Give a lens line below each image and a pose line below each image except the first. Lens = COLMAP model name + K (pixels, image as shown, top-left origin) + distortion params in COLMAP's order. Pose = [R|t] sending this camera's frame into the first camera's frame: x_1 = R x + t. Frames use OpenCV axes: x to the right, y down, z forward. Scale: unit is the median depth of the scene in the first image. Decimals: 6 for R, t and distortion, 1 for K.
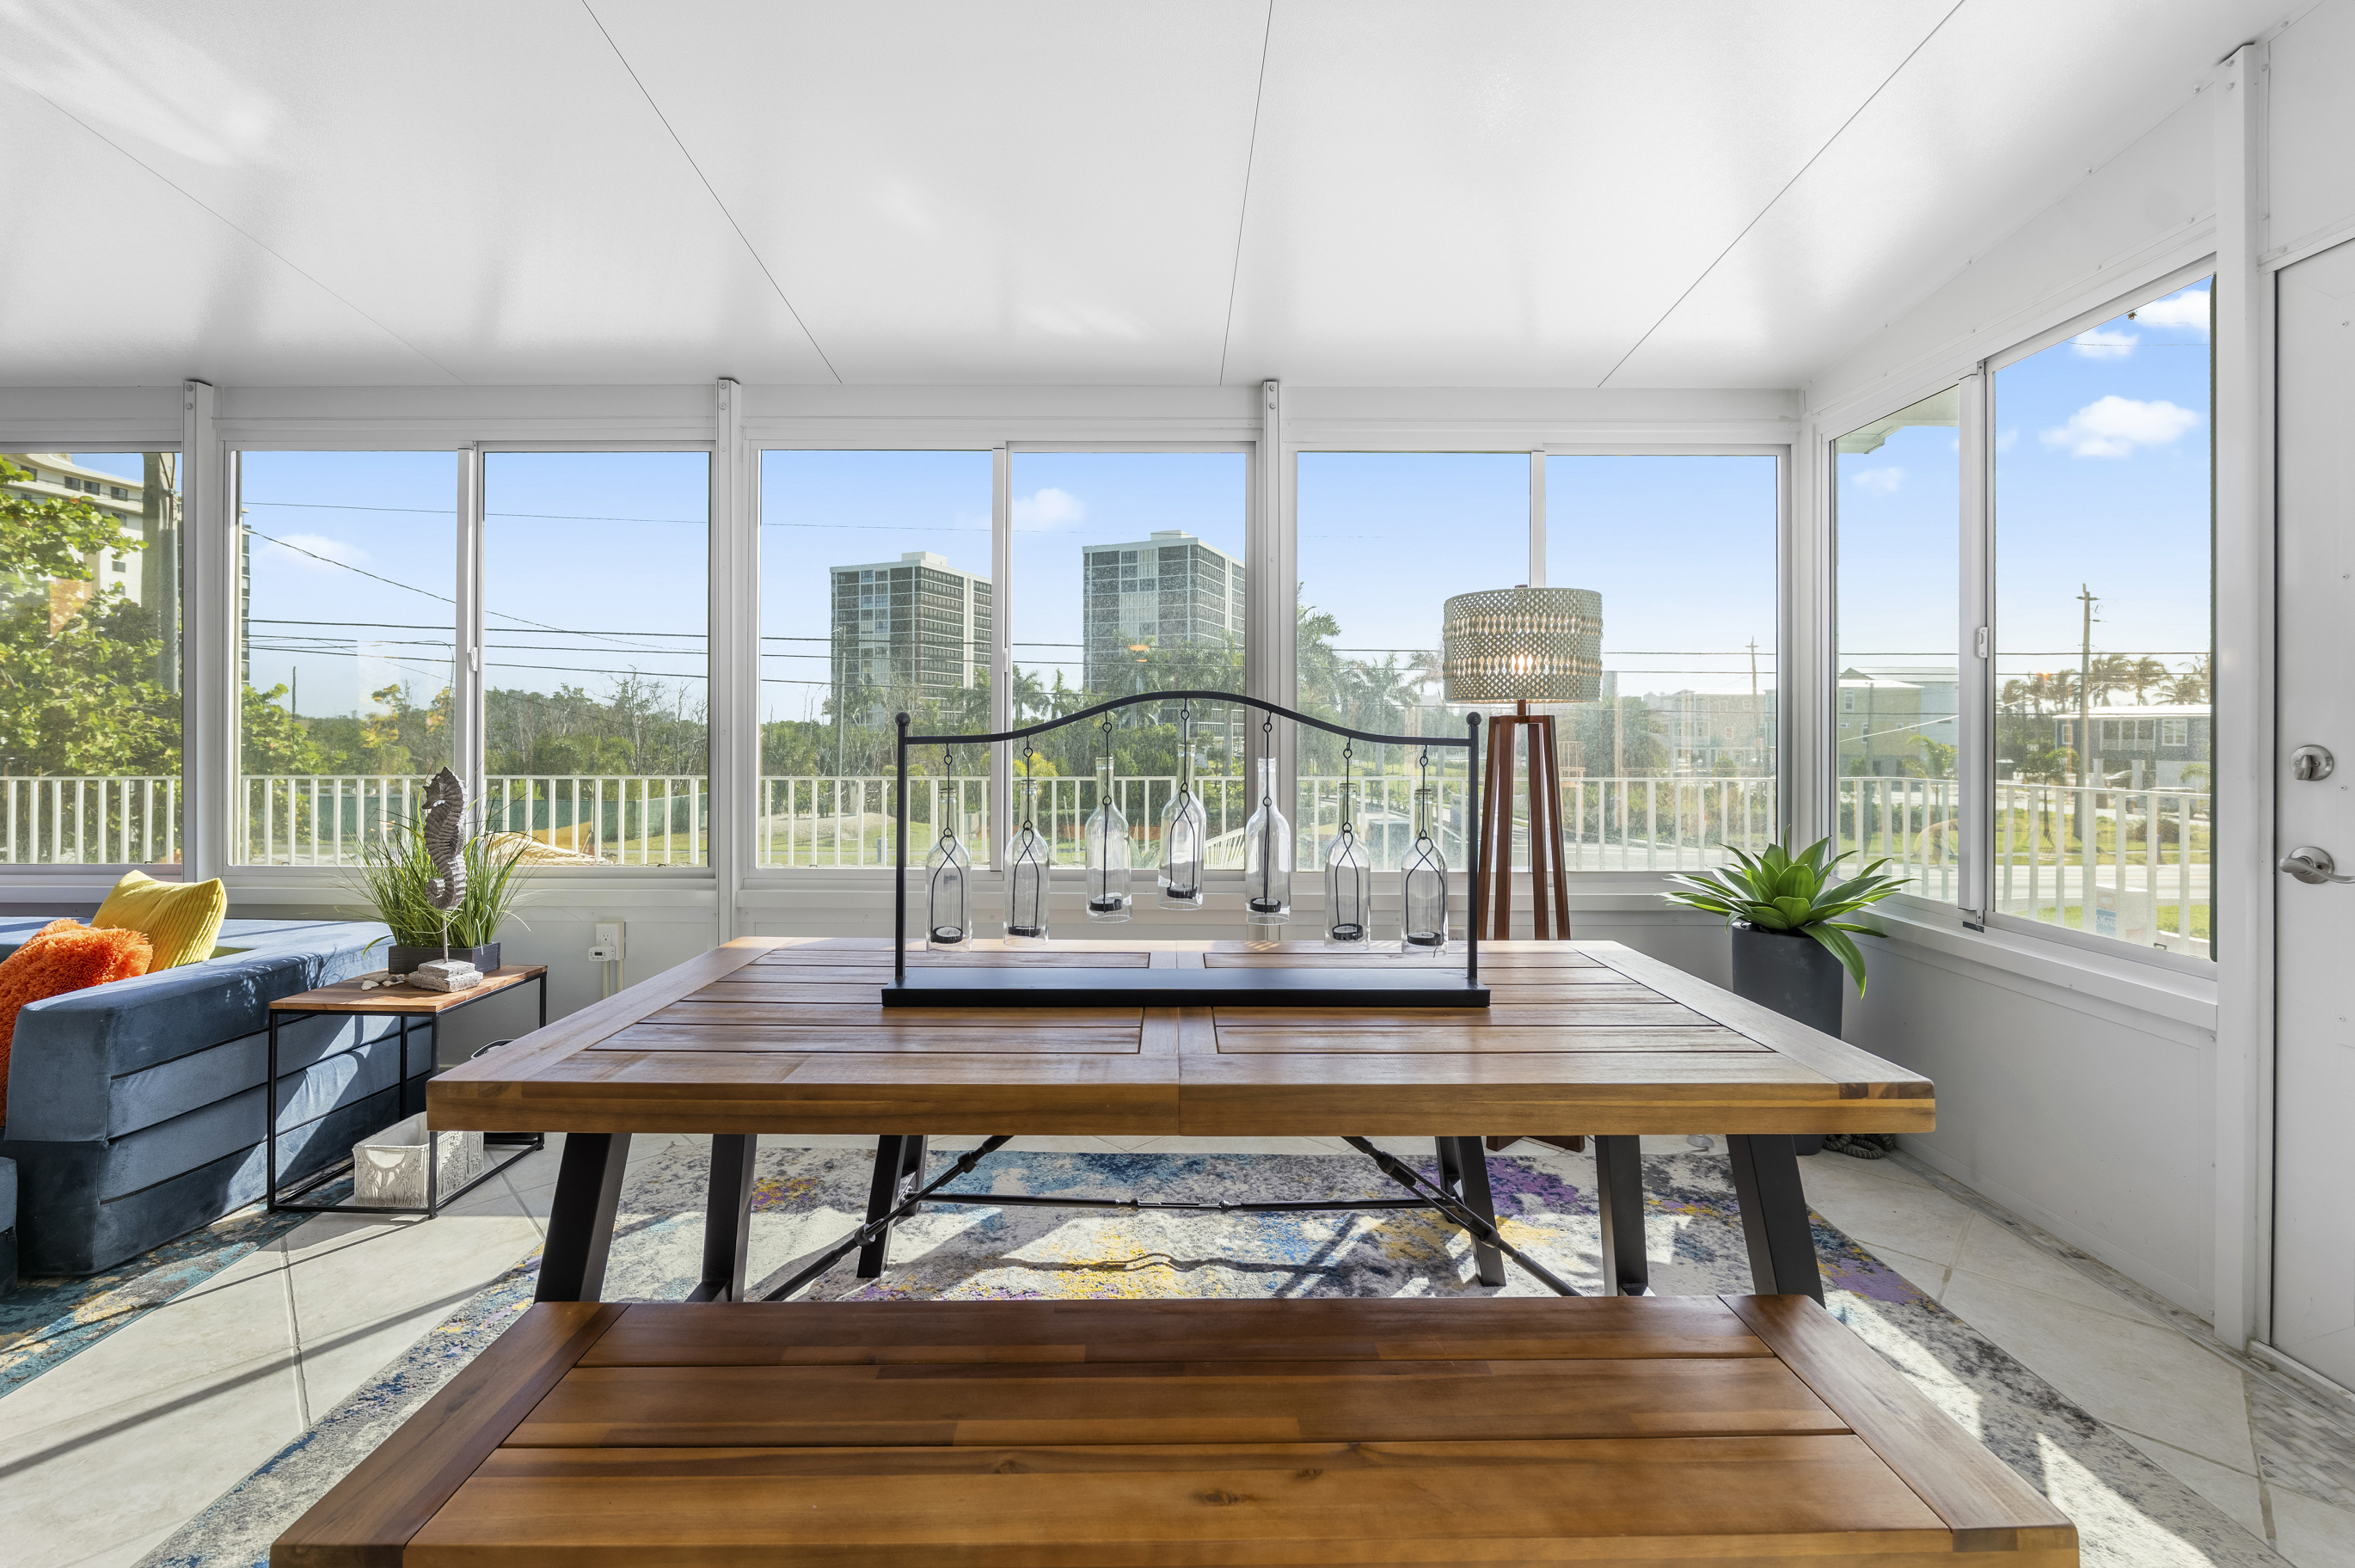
lens RADIAL K [[974.0, 0, 1172.7], [0, 974.0, 729.0], [0, 0, 1]] dist [-0.009447, 0.000962]
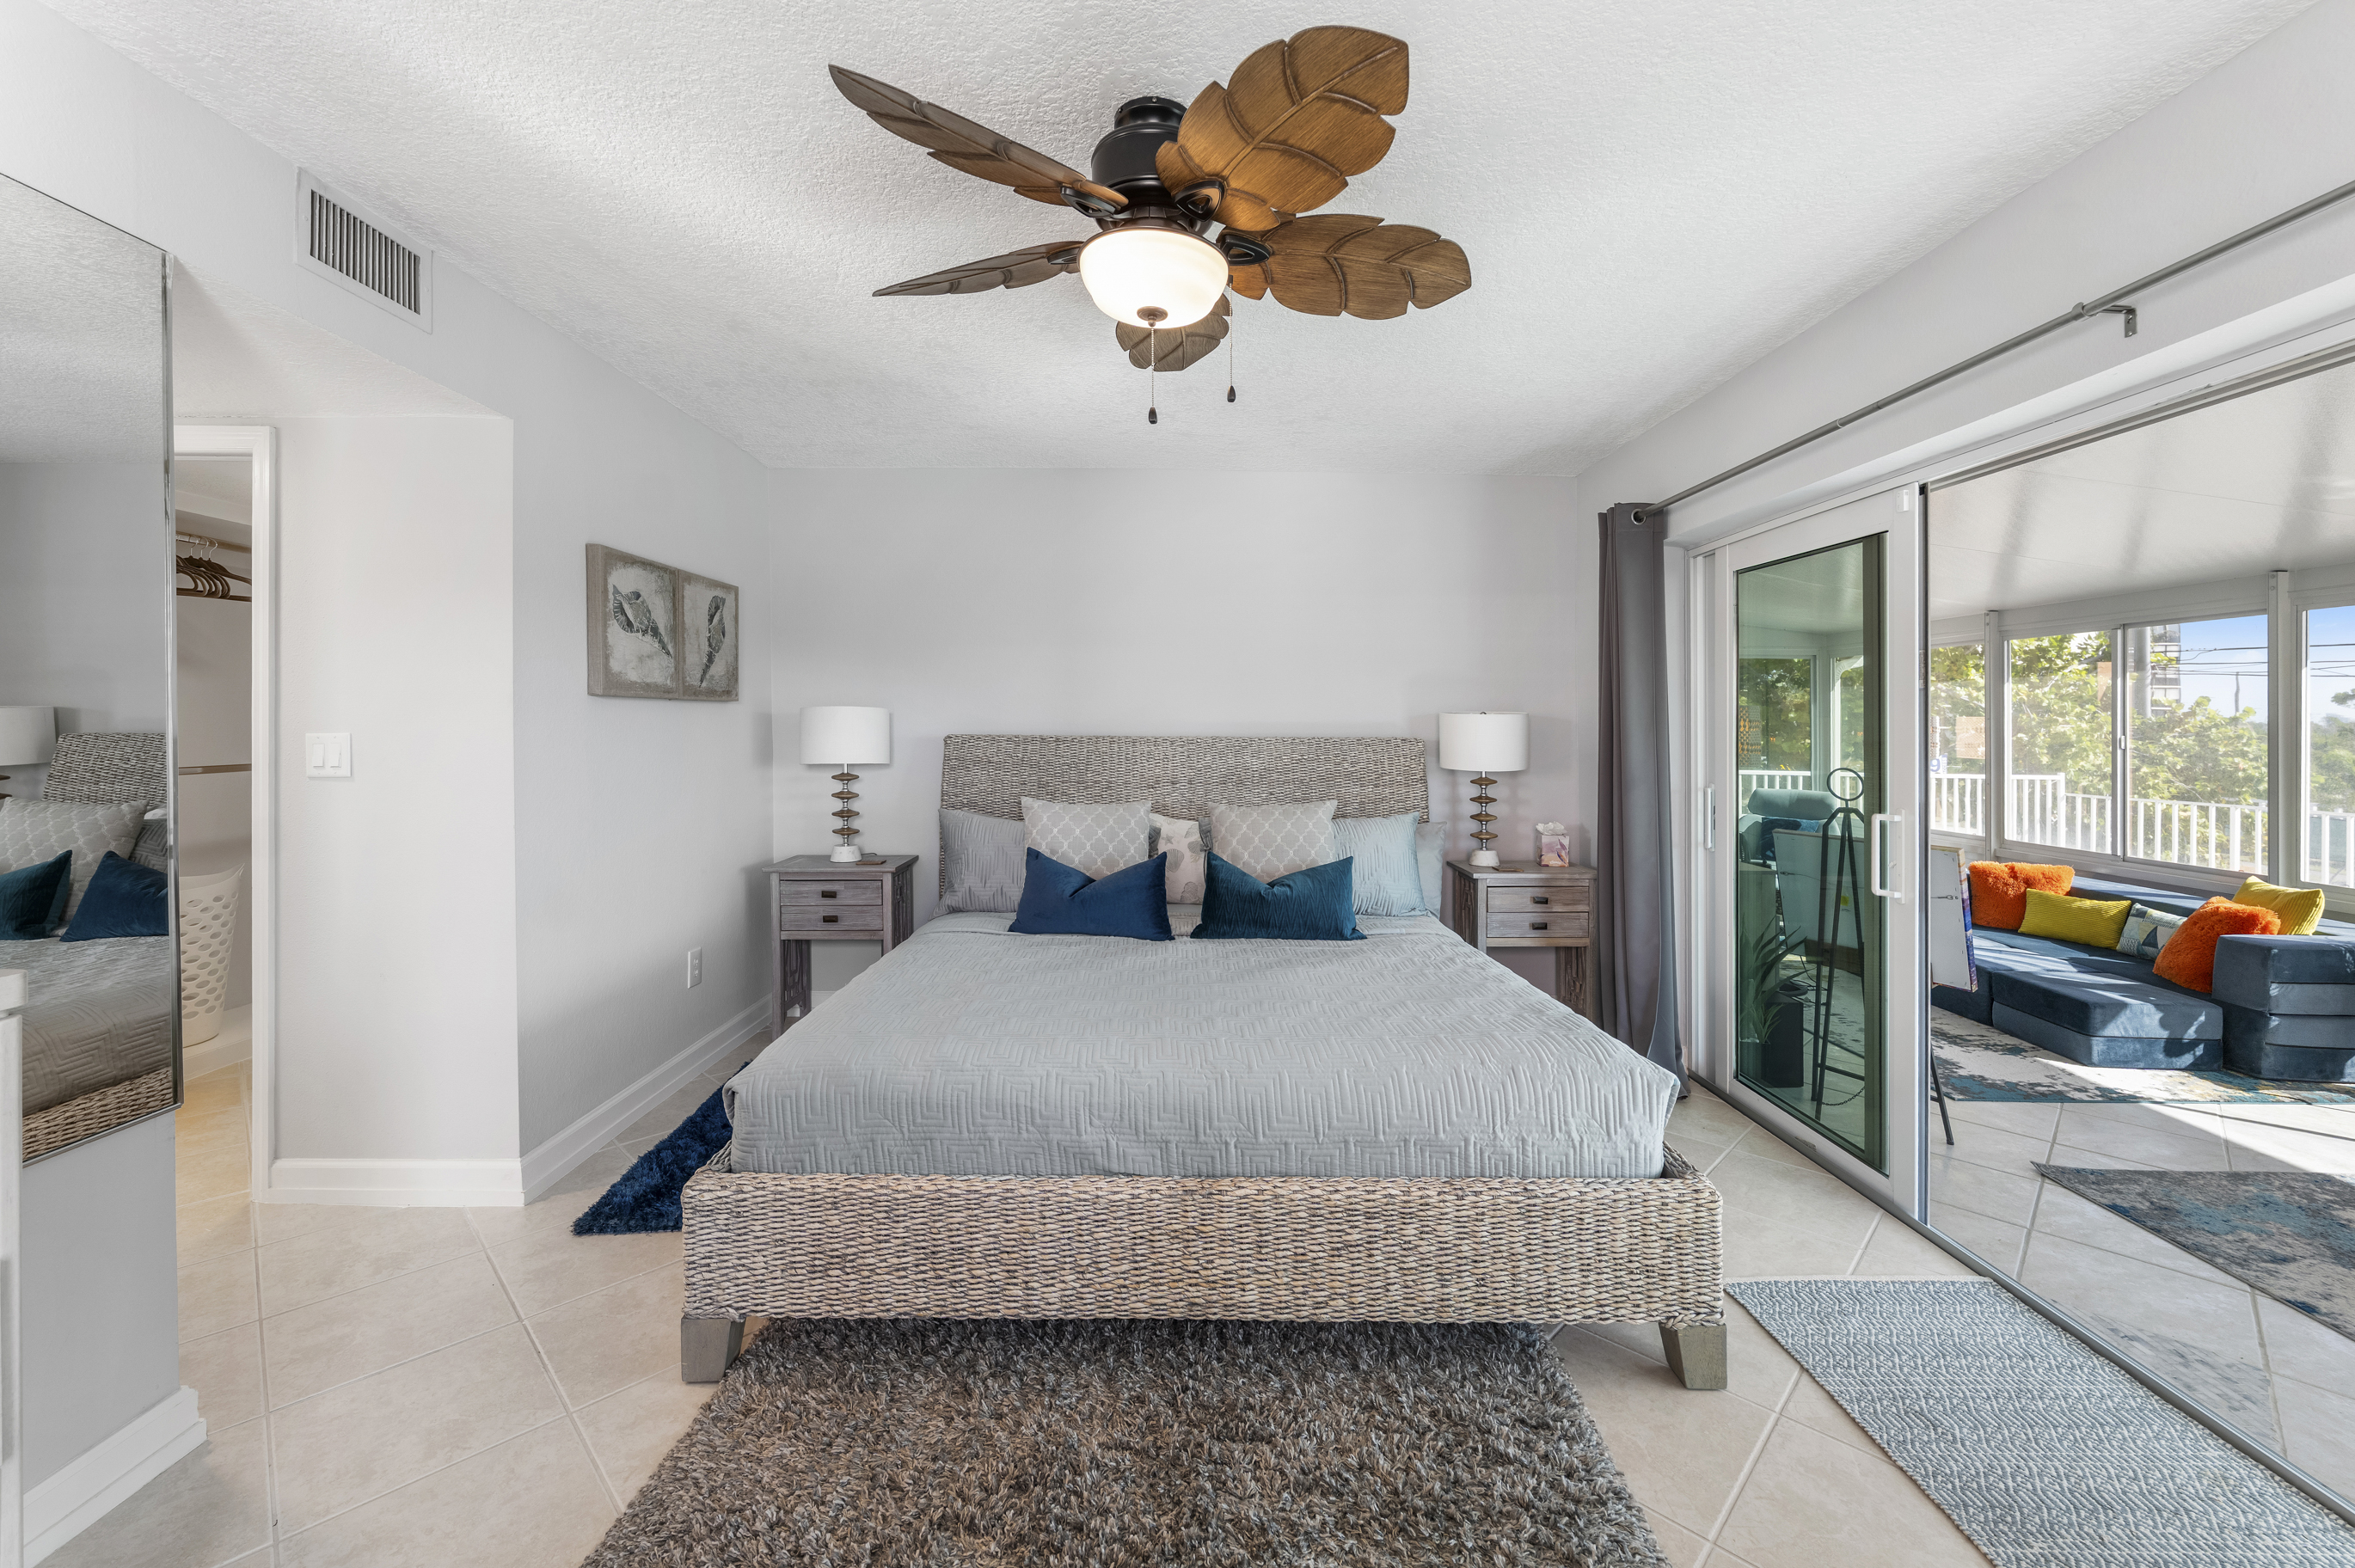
lens RADIAL K [[974.0, 0, 1168.0], [0, 974.0, 715.3], [0, 0, 1]] dist [-0.009447, 0.000962]
pose [[-0.000241, -0.011225, -0.999937, 0.763853], [-0.007570, 0.999908, -0.011223, -0.125036], [0.999971, 0.007567, -0.000326, -1.102718]]
